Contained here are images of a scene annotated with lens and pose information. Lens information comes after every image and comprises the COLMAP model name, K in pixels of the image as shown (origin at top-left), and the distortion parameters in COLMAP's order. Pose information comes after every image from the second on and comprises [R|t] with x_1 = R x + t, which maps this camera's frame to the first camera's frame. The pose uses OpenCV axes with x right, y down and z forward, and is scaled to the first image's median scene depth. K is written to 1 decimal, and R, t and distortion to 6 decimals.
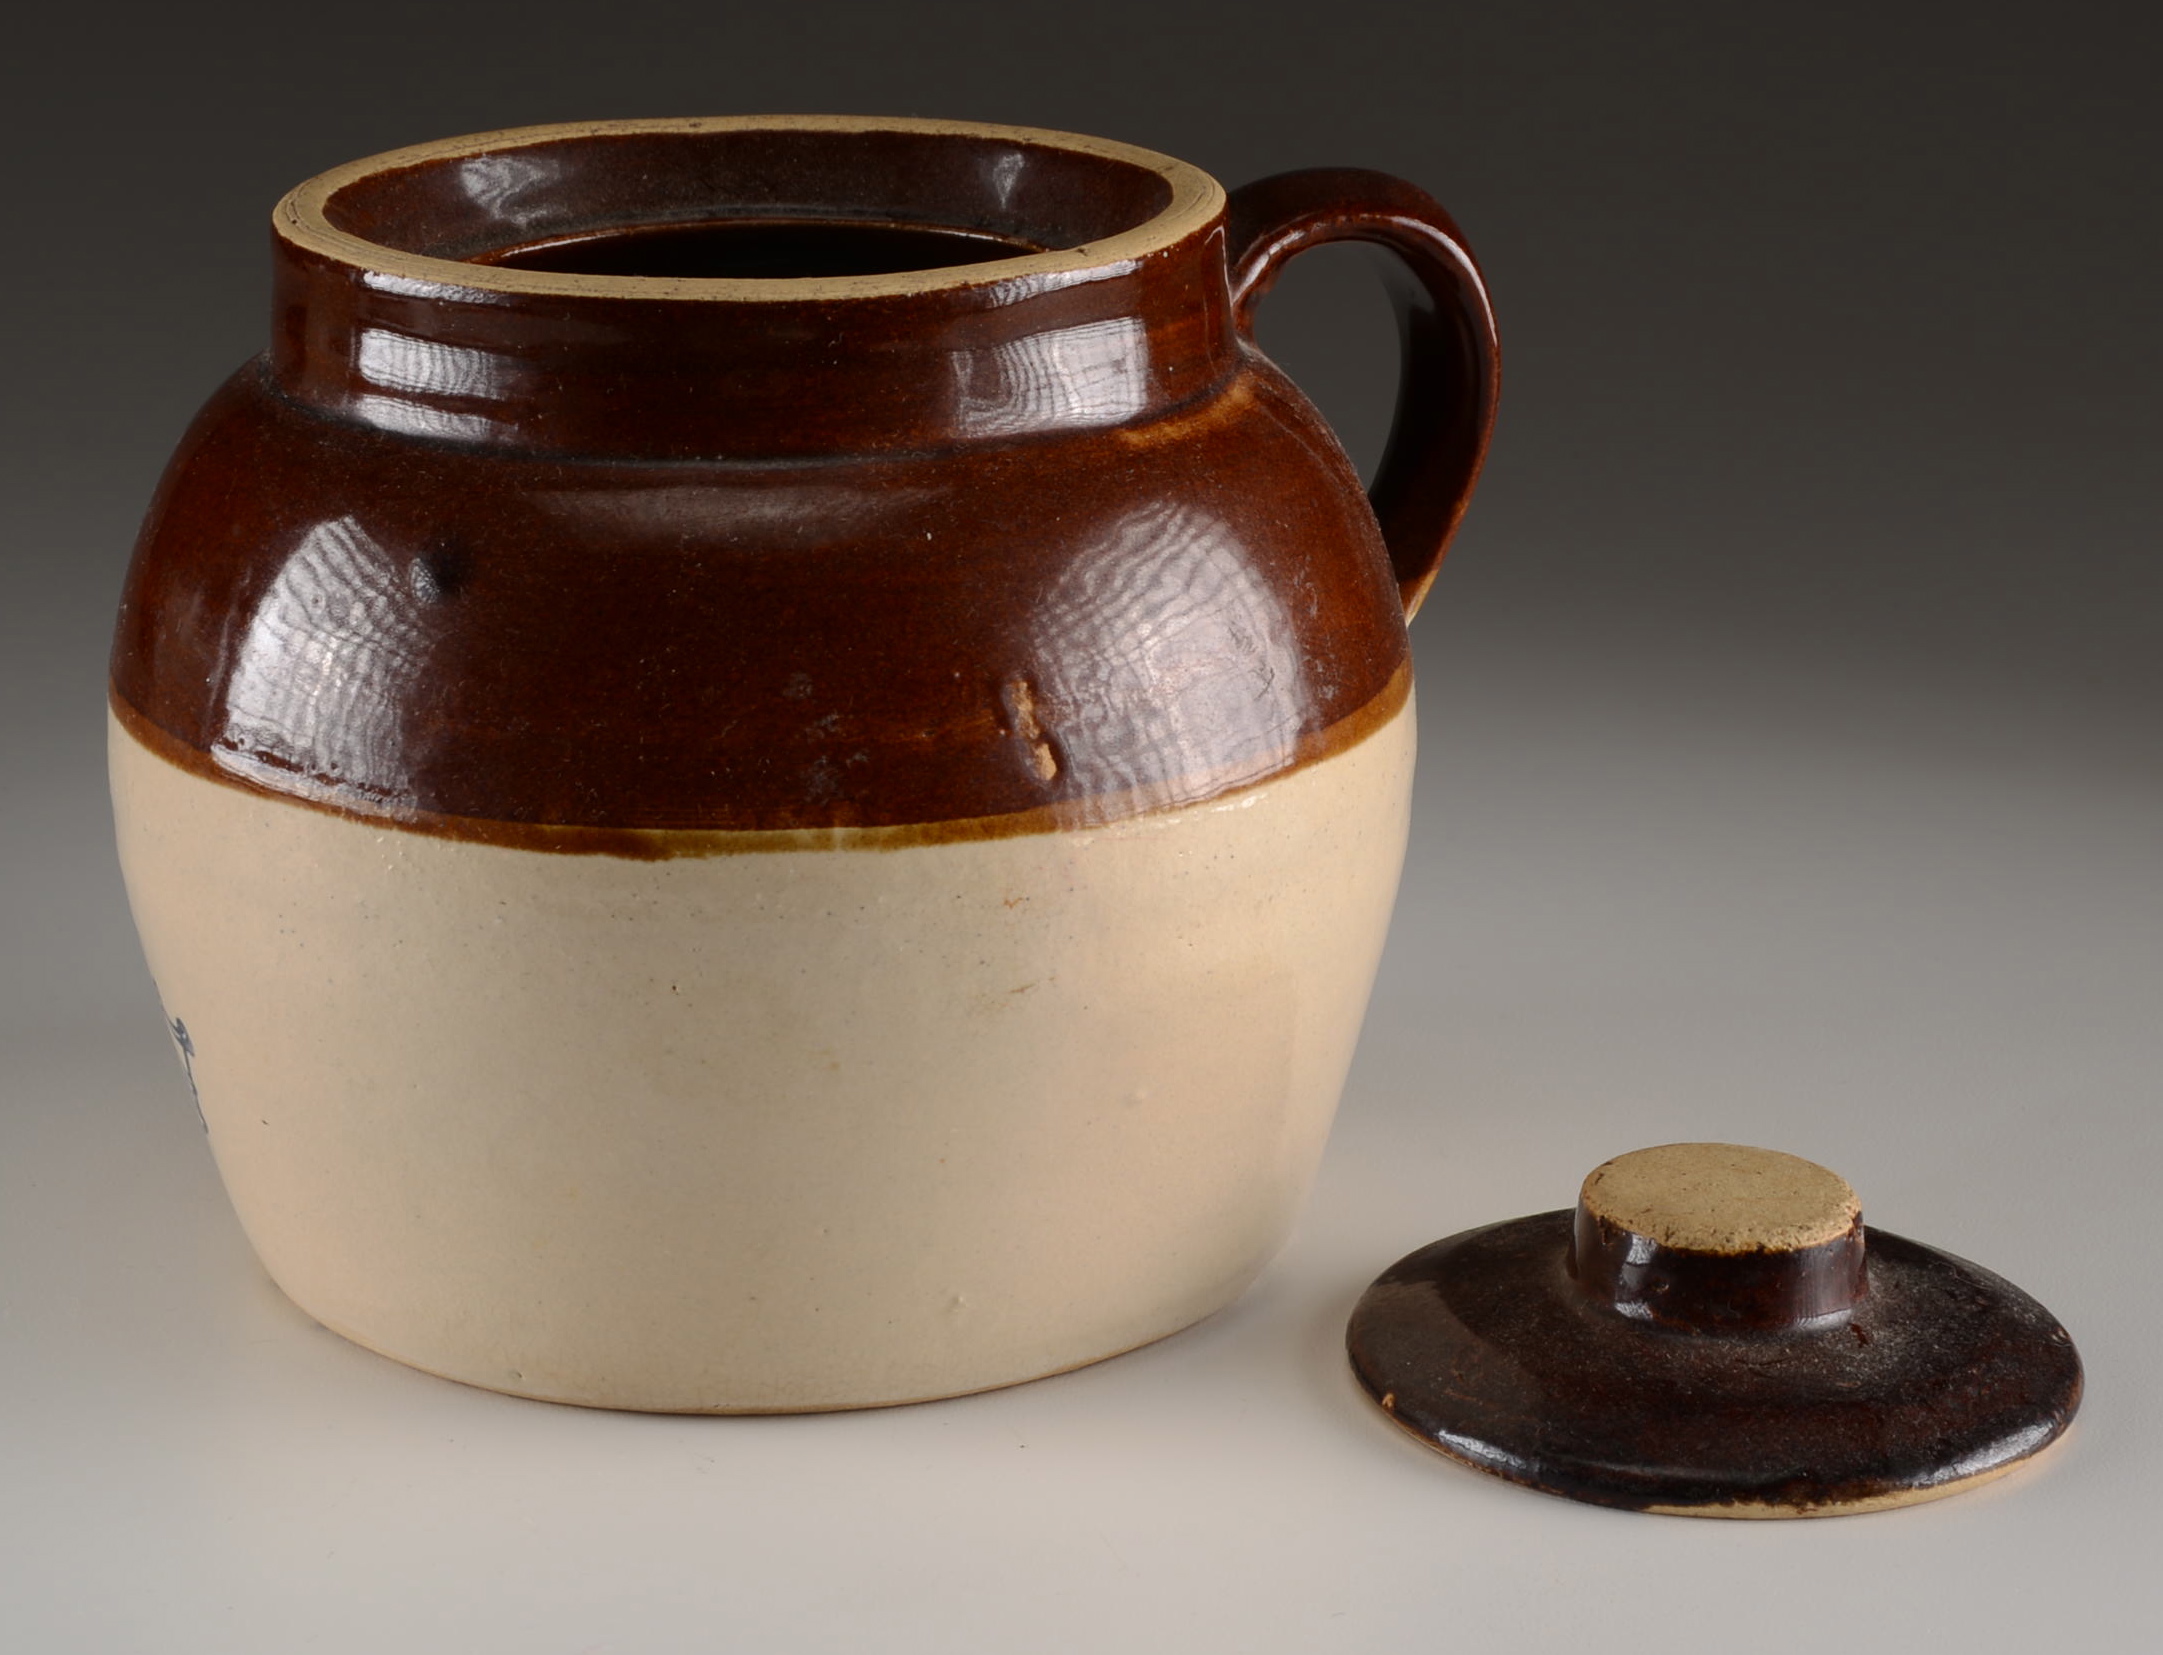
lens RADIAL K [[4816.4, 0, 1081.0], [0, 4816.4, 827.2], [0, 0, 1]] dist [0.045038, 0.000000]
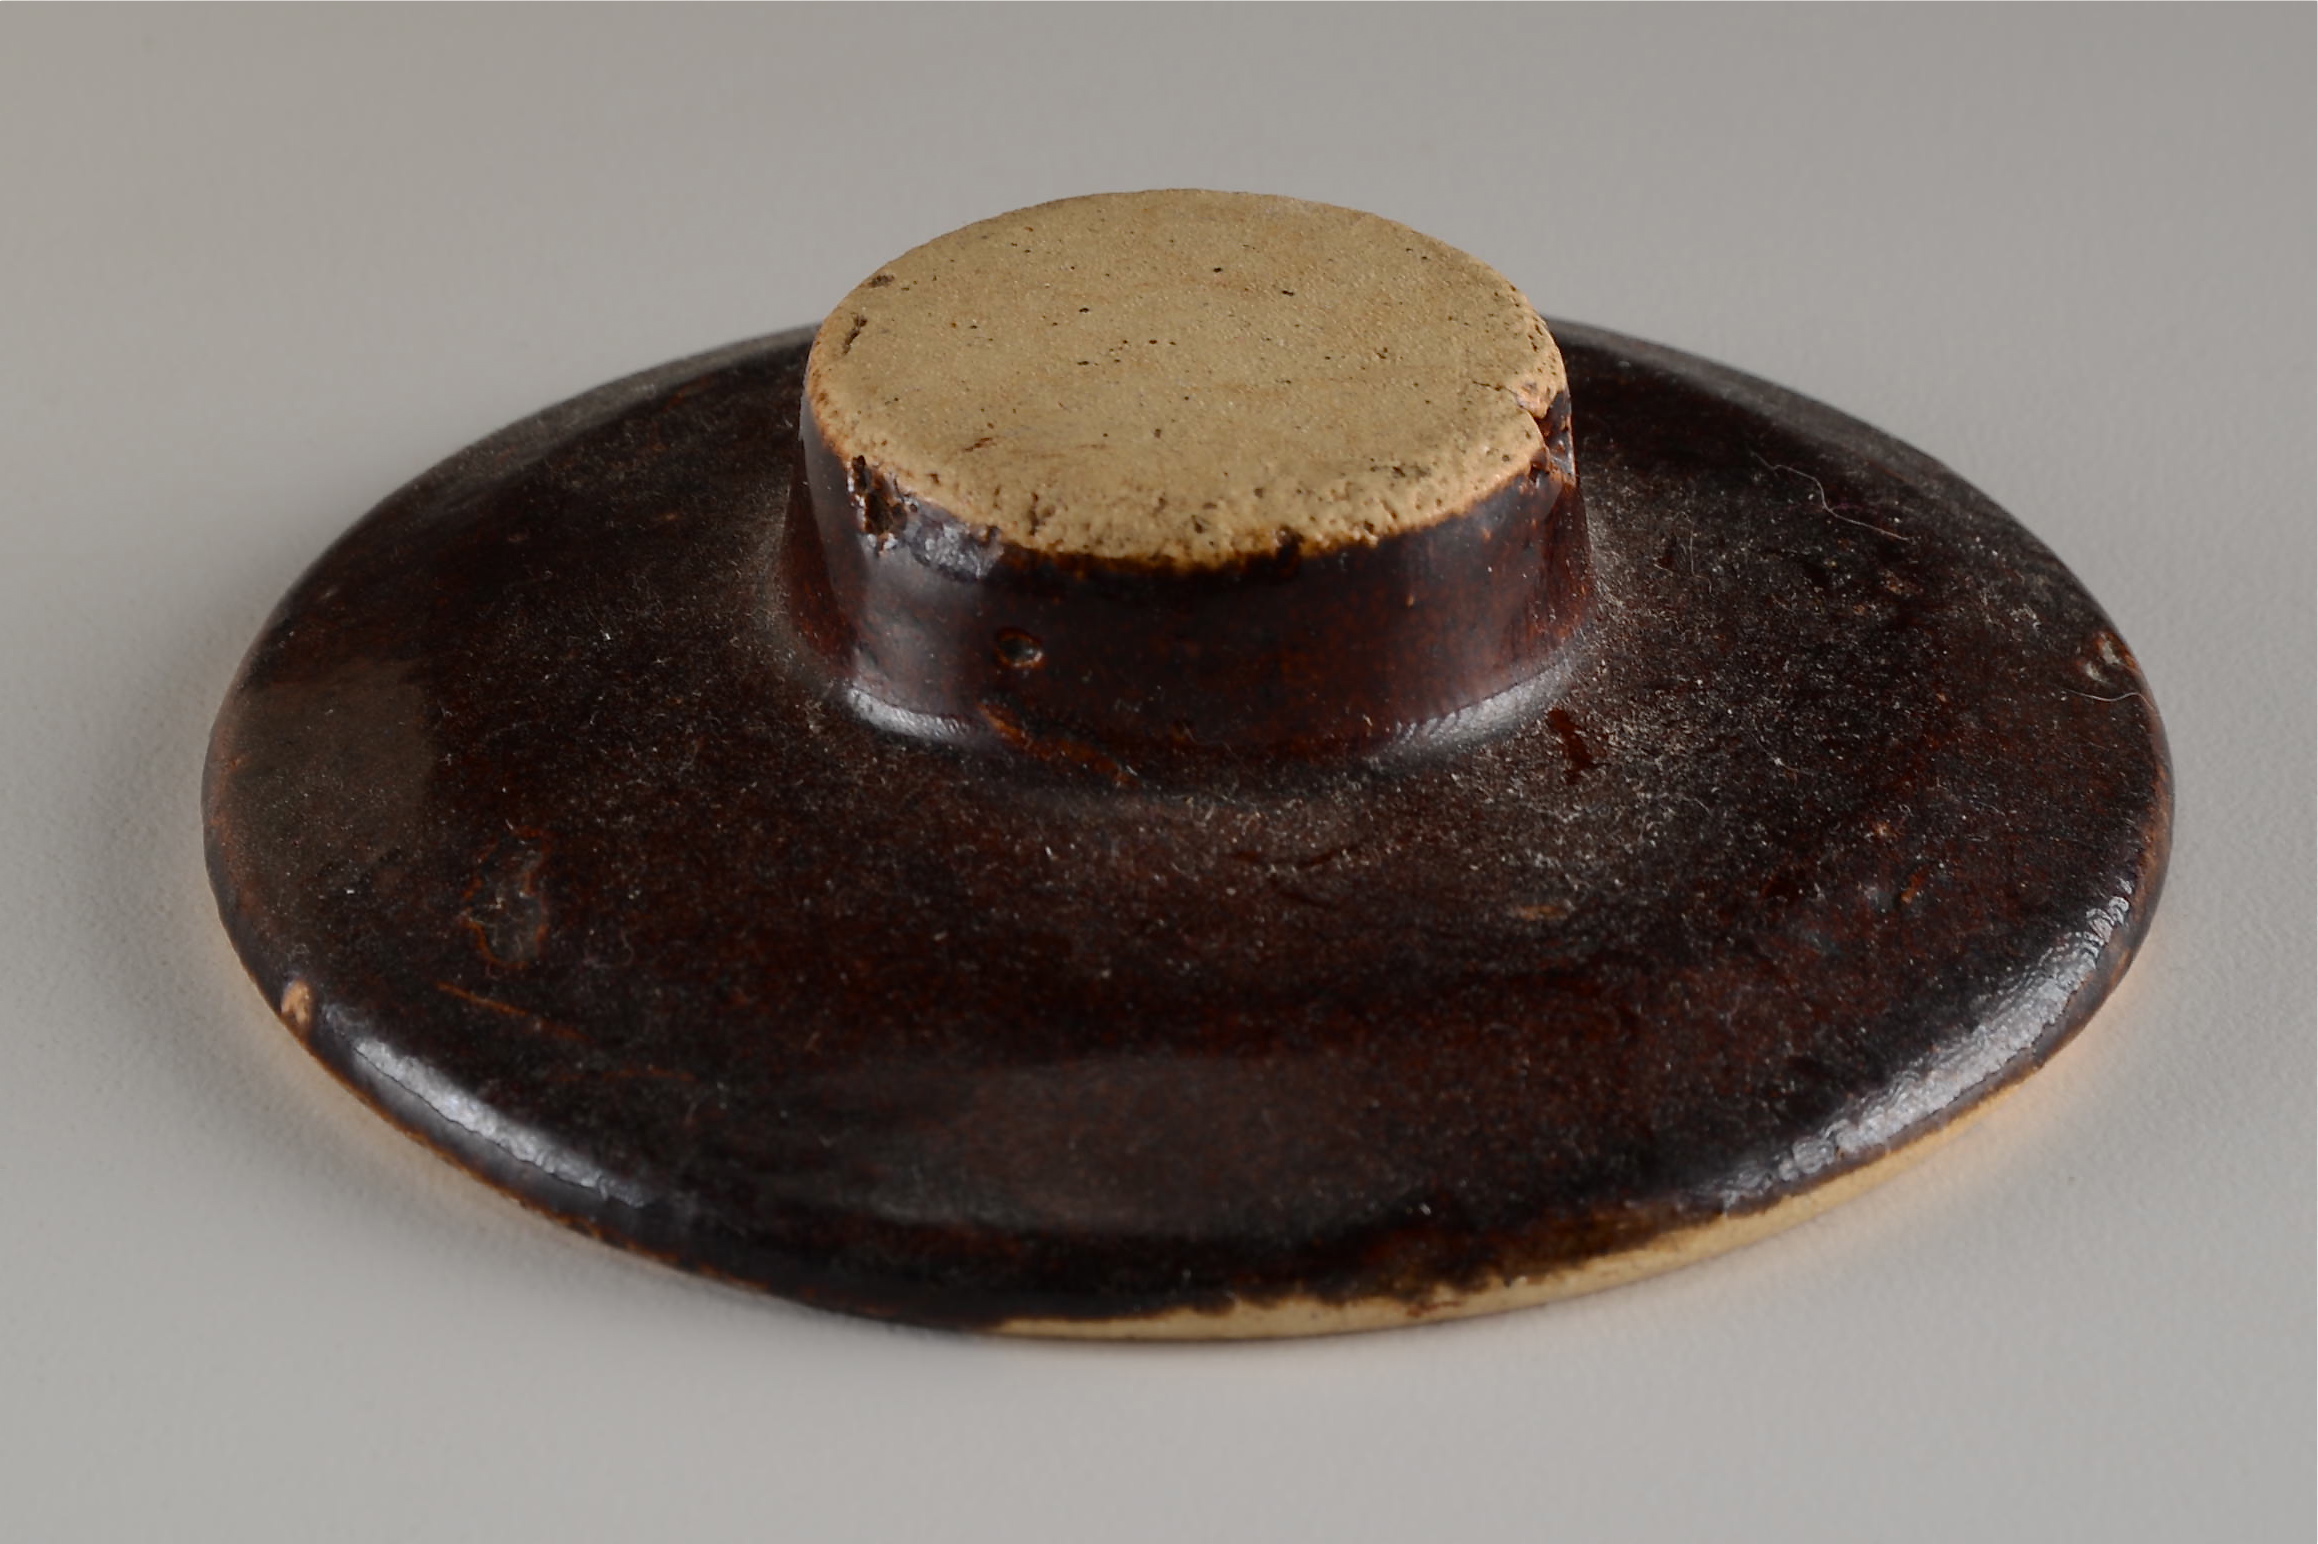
lens RADIAL K [[8176.0, 0, 1159.6], [0, 8176.0, 772.6], [0, 0, 1]] dist [0.338886, 0.000000]
pose [[0.993635, -0.070270, 0.088037, 0.076060], [0.048134, 0.971486, 0.232161, -0.038636], [-0.101841, -0.226446, 0.968685, 0.403356]]
